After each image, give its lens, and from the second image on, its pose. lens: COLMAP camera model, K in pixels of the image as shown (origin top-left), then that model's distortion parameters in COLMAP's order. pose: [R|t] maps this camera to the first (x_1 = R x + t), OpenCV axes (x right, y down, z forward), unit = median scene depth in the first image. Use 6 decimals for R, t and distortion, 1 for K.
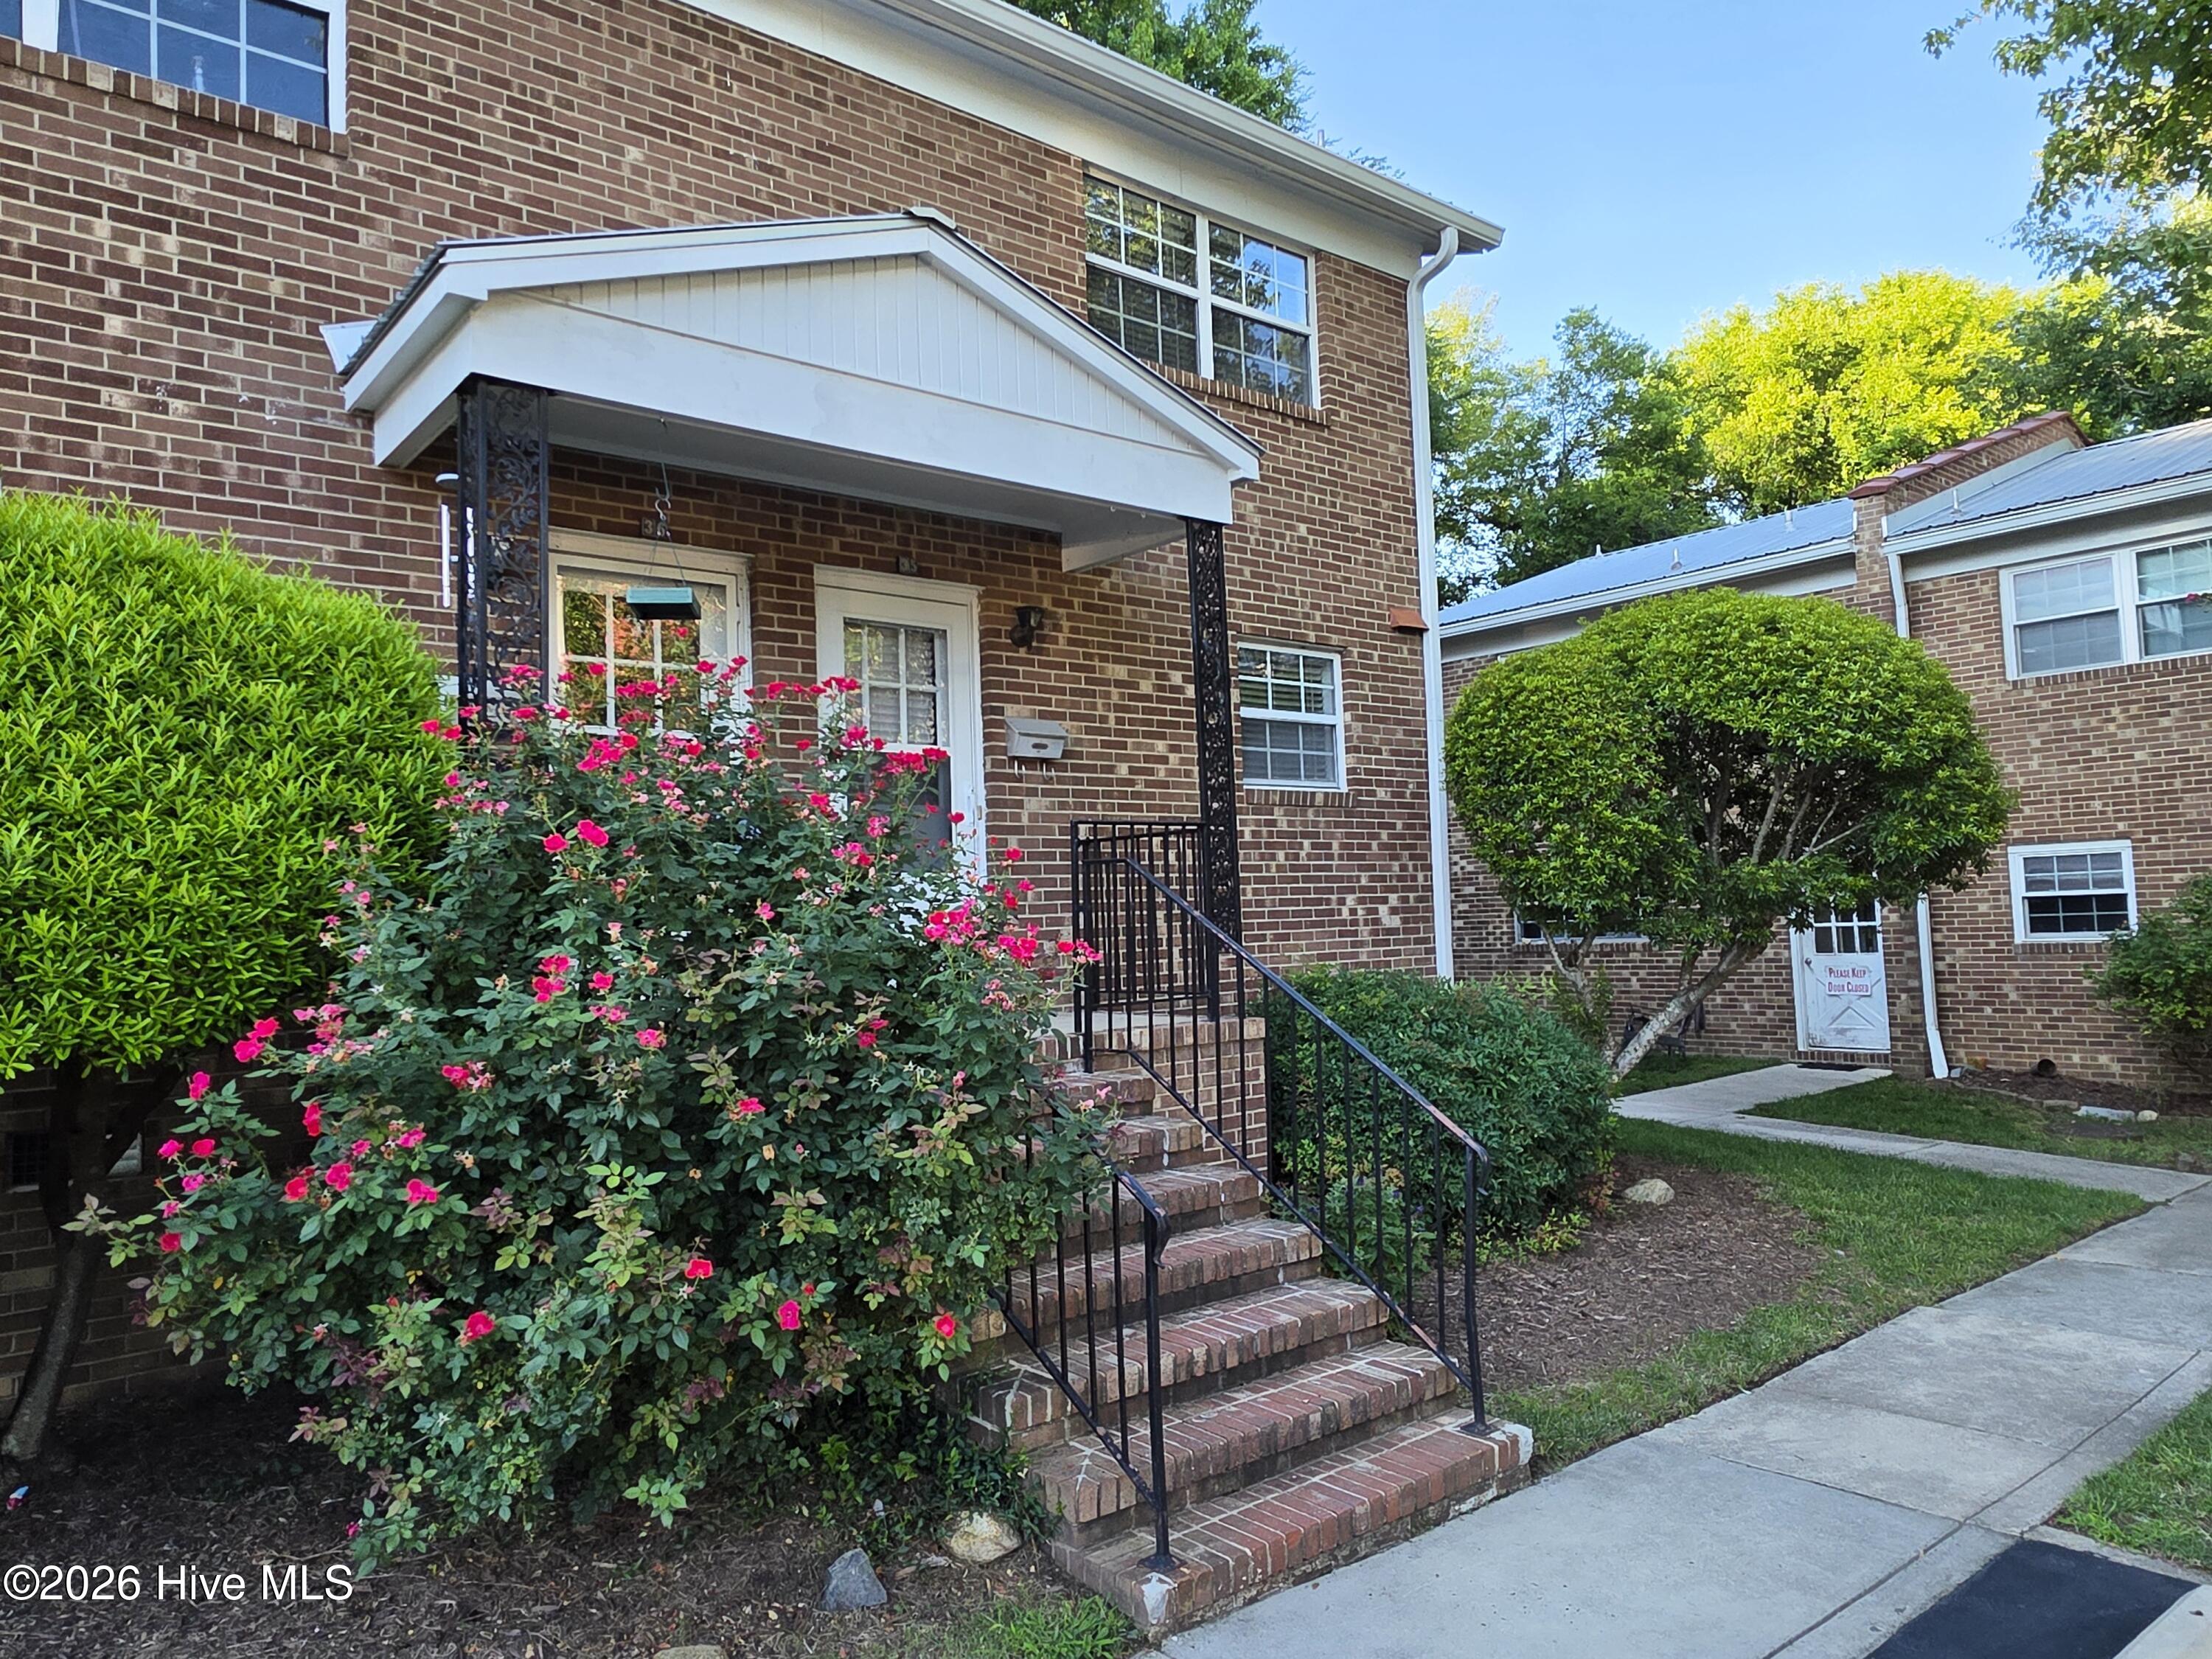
lens RADIAL K [[1554.5, 0, 1124.1], [0, 1554.5, 848.9], [0, 0, 1]] dist [-0.026219, 0.029332]
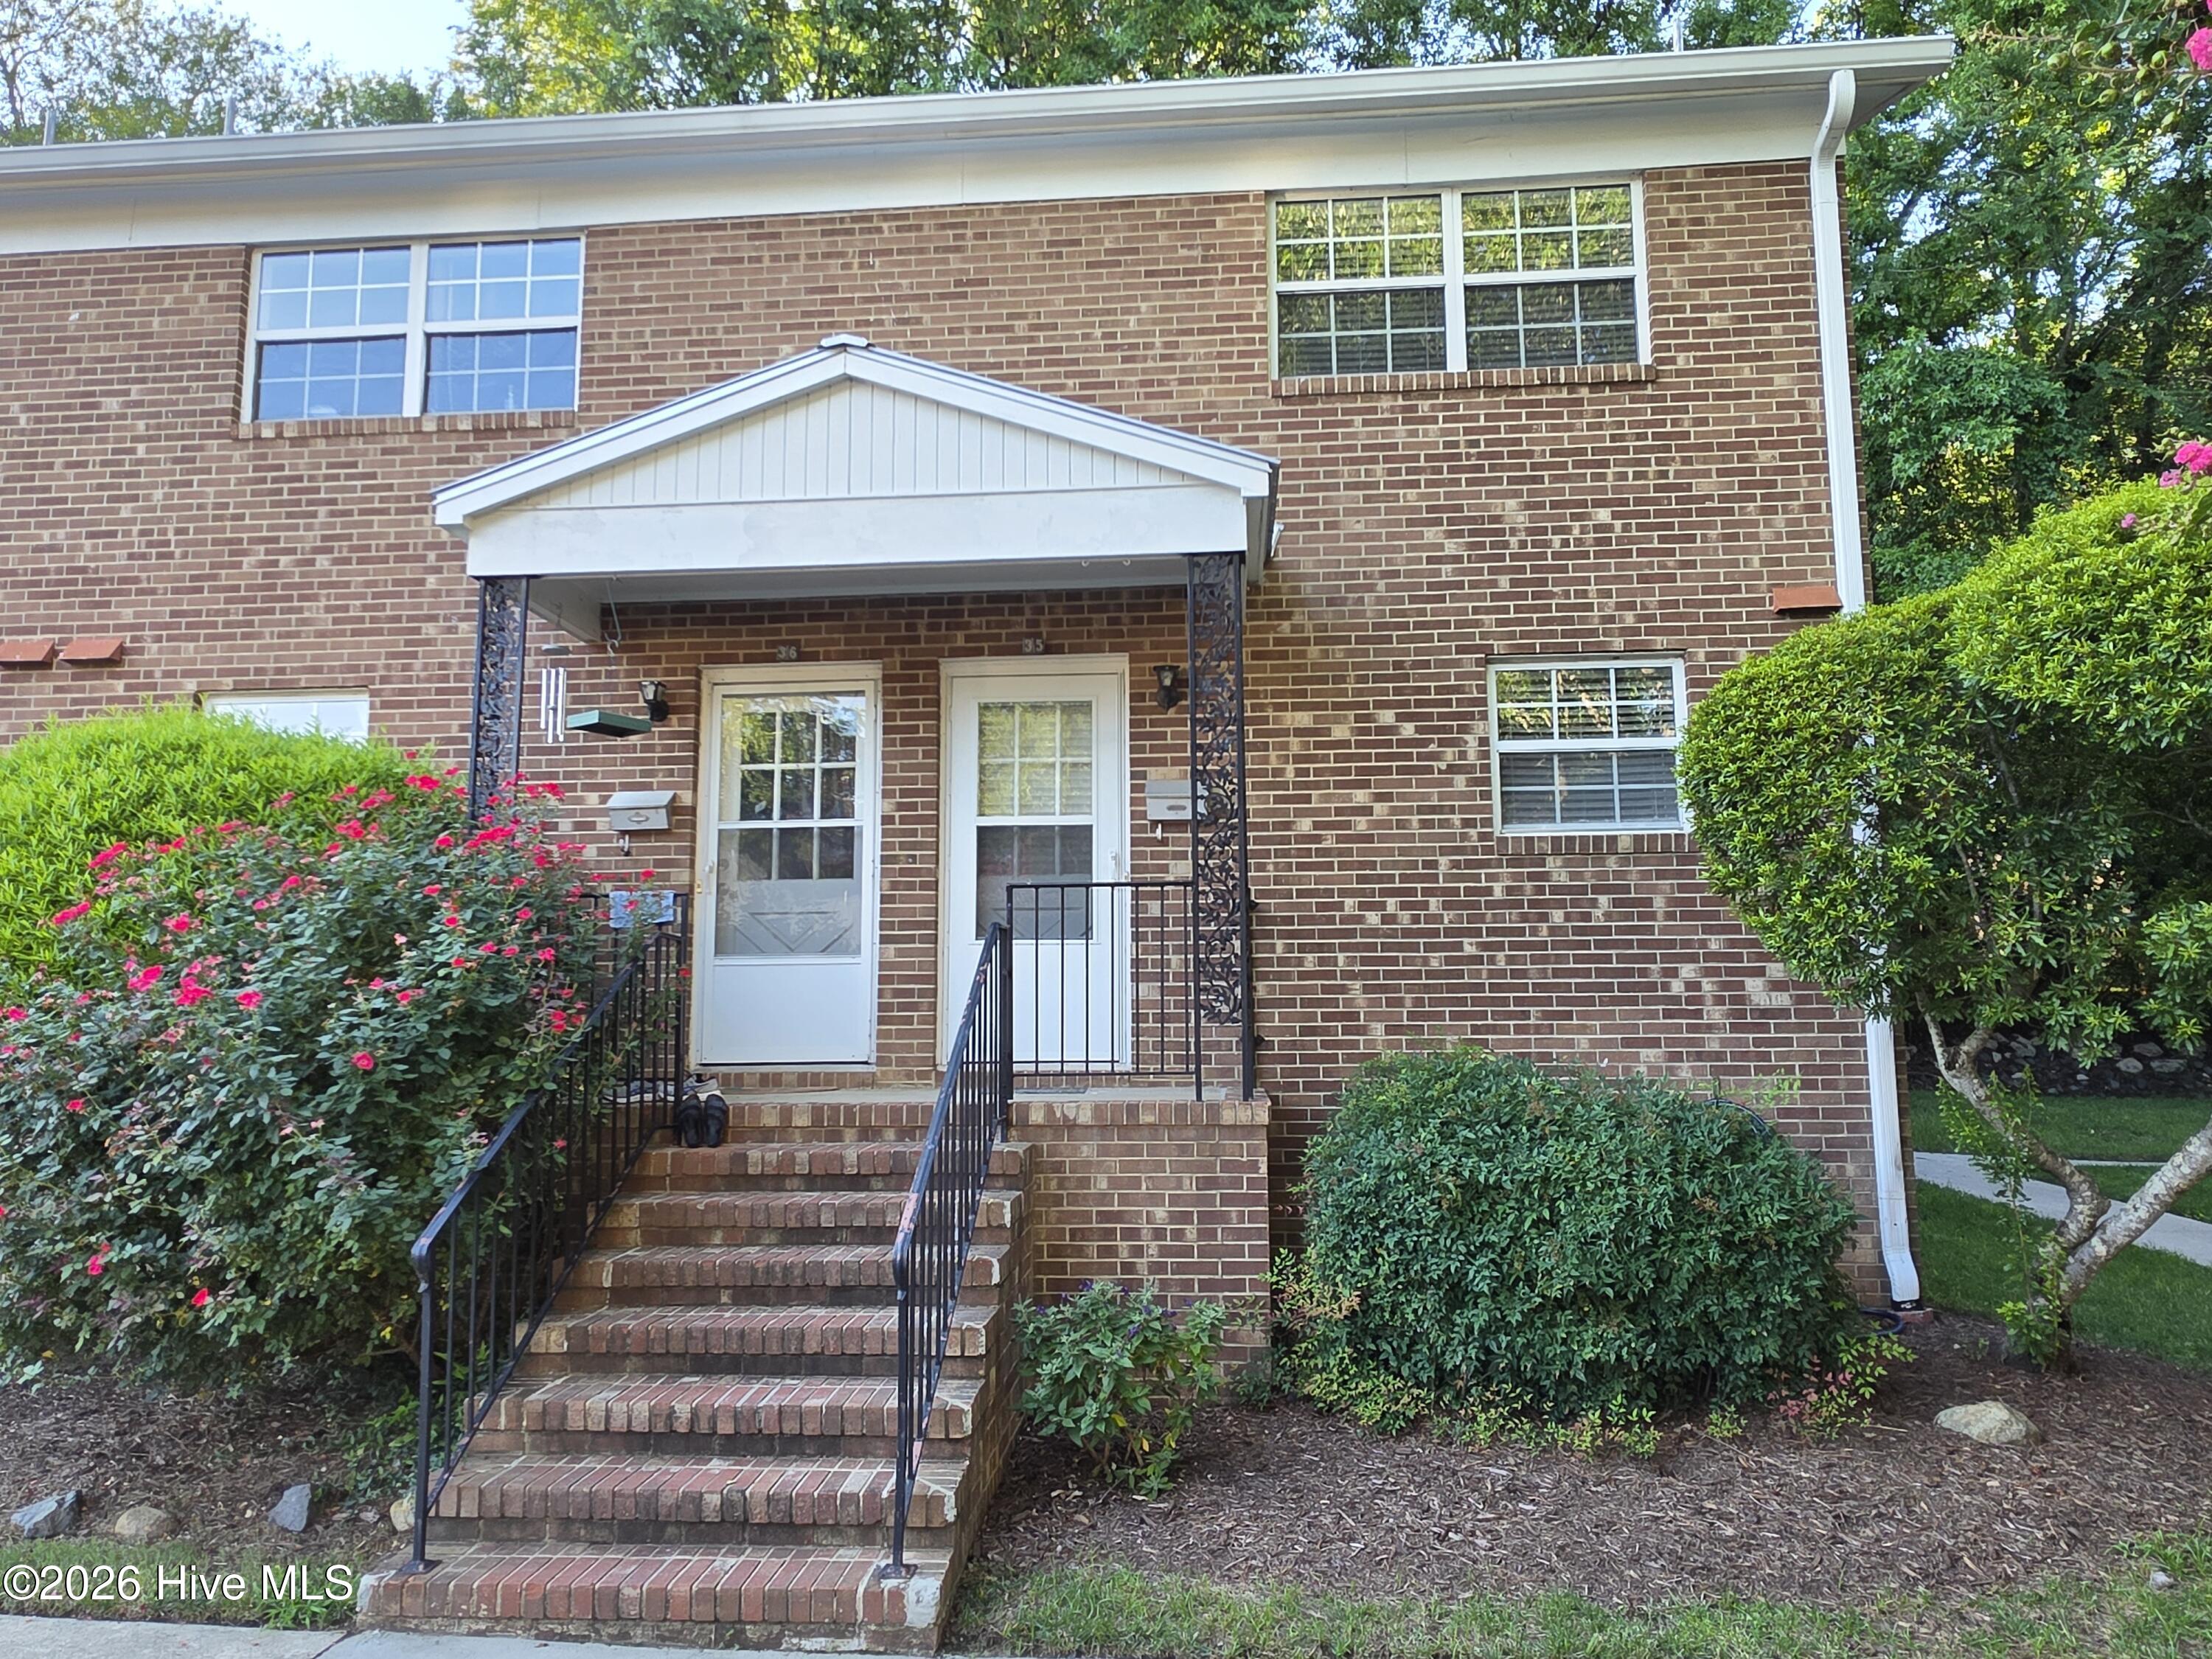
lens RADIAL K [[1554.5, 0, 1082.3], [0, 1554.5, 833.7], [0, 0, 1]] dist [-0.026219, 0.029332]
pose [[0.691754, -0.059511, -0.719676, 0.566216], [0.016844, 0.997657, -0.066308, 0.012208], [0.721936, 0.033747, 0.691136, 0.274943]]
